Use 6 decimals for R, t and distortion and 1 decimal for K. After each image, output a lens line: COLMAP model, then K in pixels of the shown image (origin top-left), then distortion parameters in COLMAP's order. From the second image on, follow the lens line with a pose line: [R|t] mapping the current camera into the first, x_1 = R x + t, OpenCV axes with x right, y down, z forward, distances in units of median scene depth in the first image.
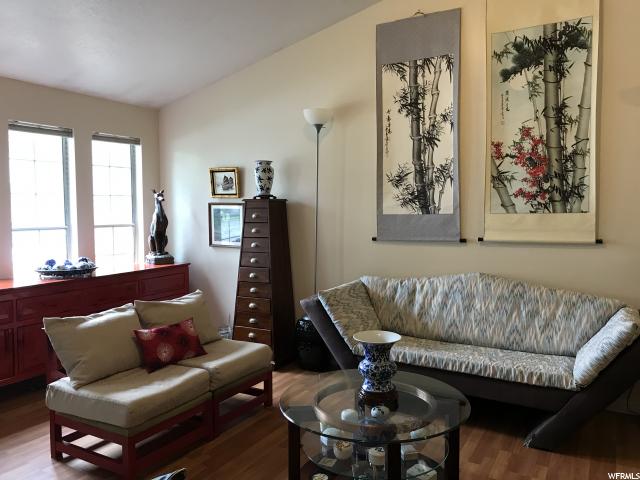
lens RADIAL K [[523.0, 0, 319.6], [0, 523.0, 236.9], [0, 0, 1]] dist [0.045230, -0.027075]
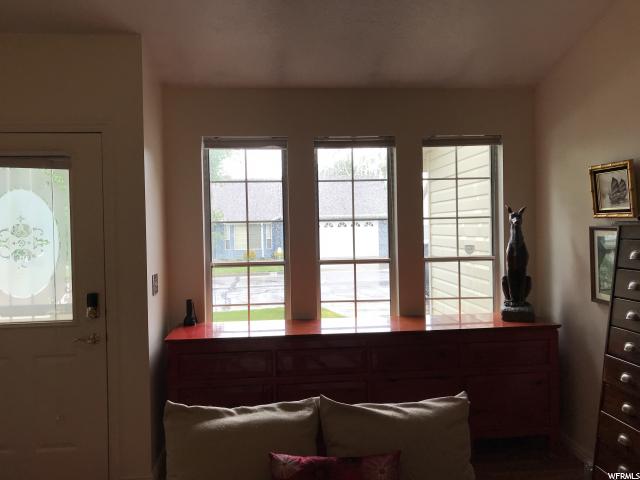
lens RADIAL K [[523.0, 0, 322.7], [0, 523.0, 237.6], [0, 0, 1]] dist [0.045230, -0.027075]
pose [[0.559228, 0.010458, -0.828948, 0.136981], [-0.028649, 0.999567, -0.006717, -0.050800], [0.828519, 0.027505, 0.559285, 0.539086]]
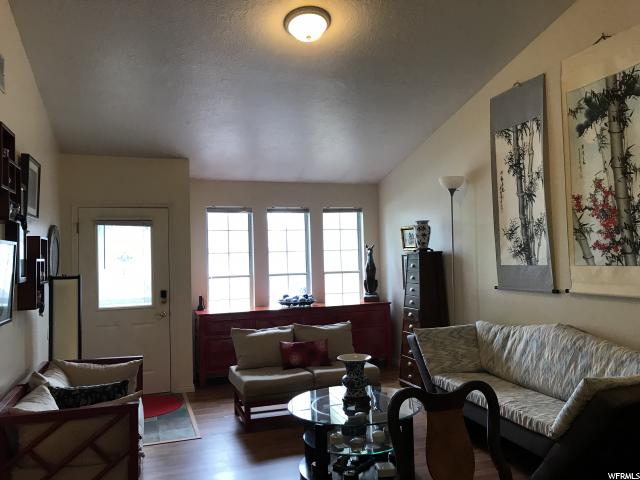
lens RADIAL K [[523.0, 0, 320.2], [0, 523.0, 238.3], [0, 0, 1]] dist [0.045230, -0.027075]
pose [[0.742391, -0.035169, -0.669043, 0.609371], [-0.013354, 0.997646, -0.067260, -0.020890], [0.669834, 0.058868, 0.740174, -0.075064]]
